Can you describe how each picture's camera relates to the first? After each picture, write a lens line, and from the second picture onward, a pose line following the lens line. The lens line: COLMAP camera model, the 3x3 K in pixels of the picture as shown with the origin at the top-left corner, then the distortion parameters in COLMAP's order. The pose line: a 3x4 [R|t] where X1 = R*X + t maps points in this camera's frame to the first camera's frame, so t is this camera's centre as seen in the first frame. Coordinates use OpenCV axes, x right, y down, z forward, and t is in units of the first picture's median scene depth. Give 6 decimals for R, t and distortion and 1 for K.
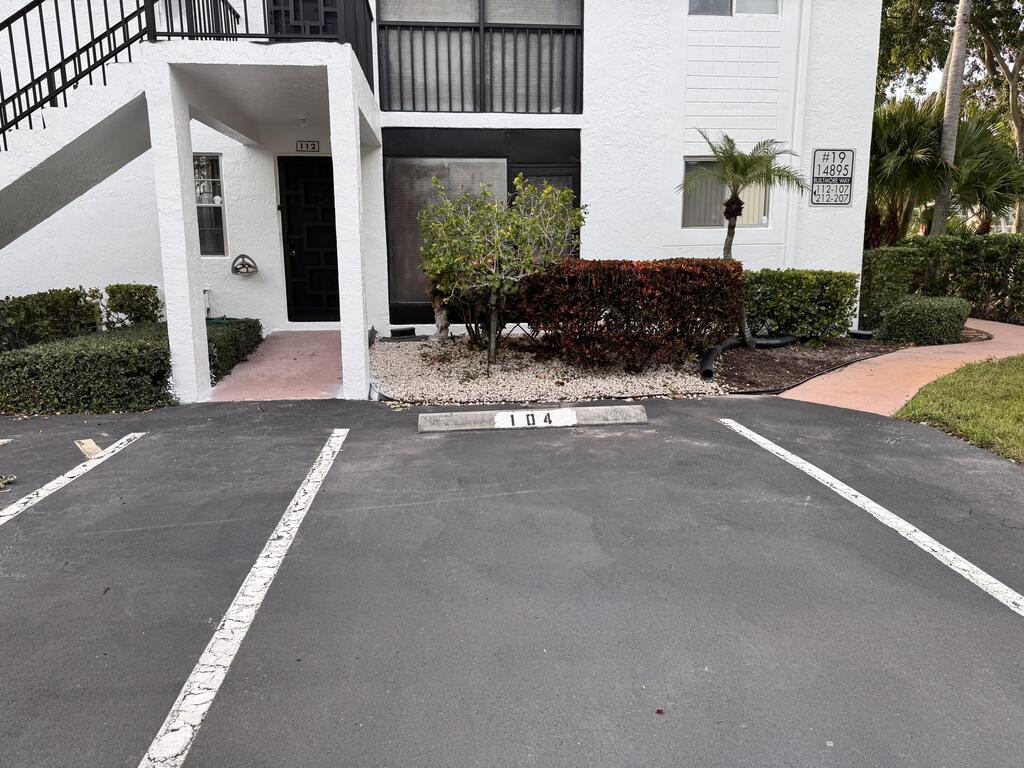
lens RADIAL K [[726.2, 0, 489.5], [0, 726.2, 382.8], [0, 0, 1]] dist [0.054658, -0.029369]
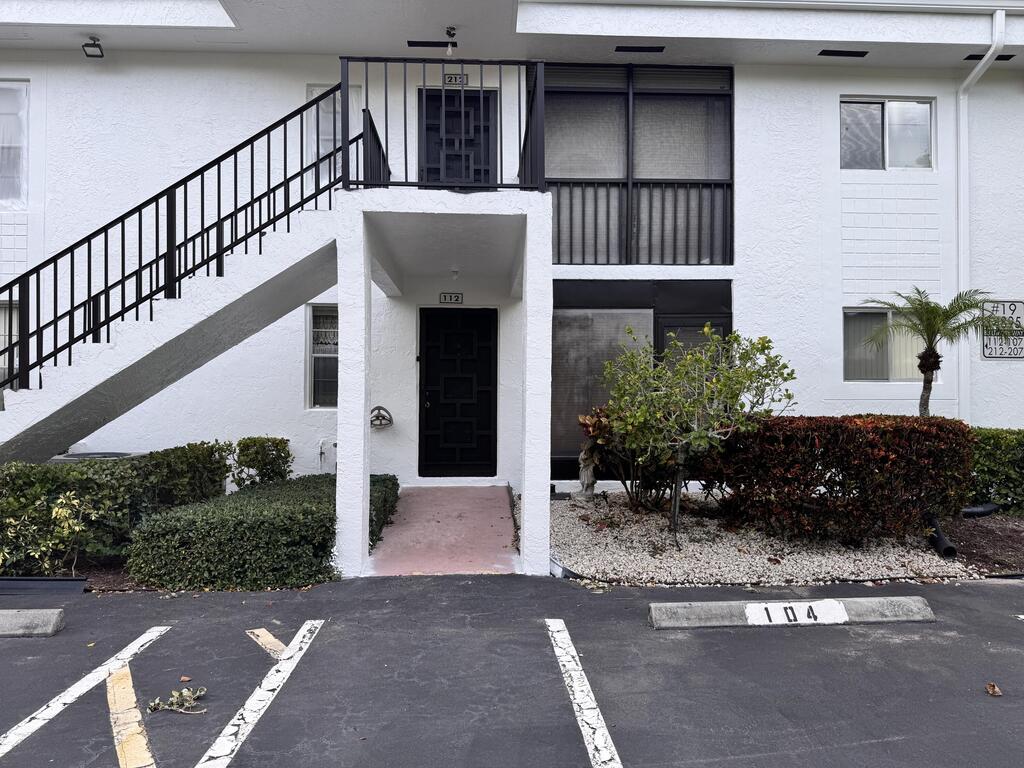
lens RADIAL K [[726.2, 0, 503.2], [0, 726.2, 381.3], [0, 0, 1]] dist [0.054658, -0.029369]
pose [[0.998904, 0.004127, -0.046616, -0.162806], [-0.013471, 0.979302, -0.201958, -0.023875], [0.044818, 0.202364, 0.978284, 0.096160]]
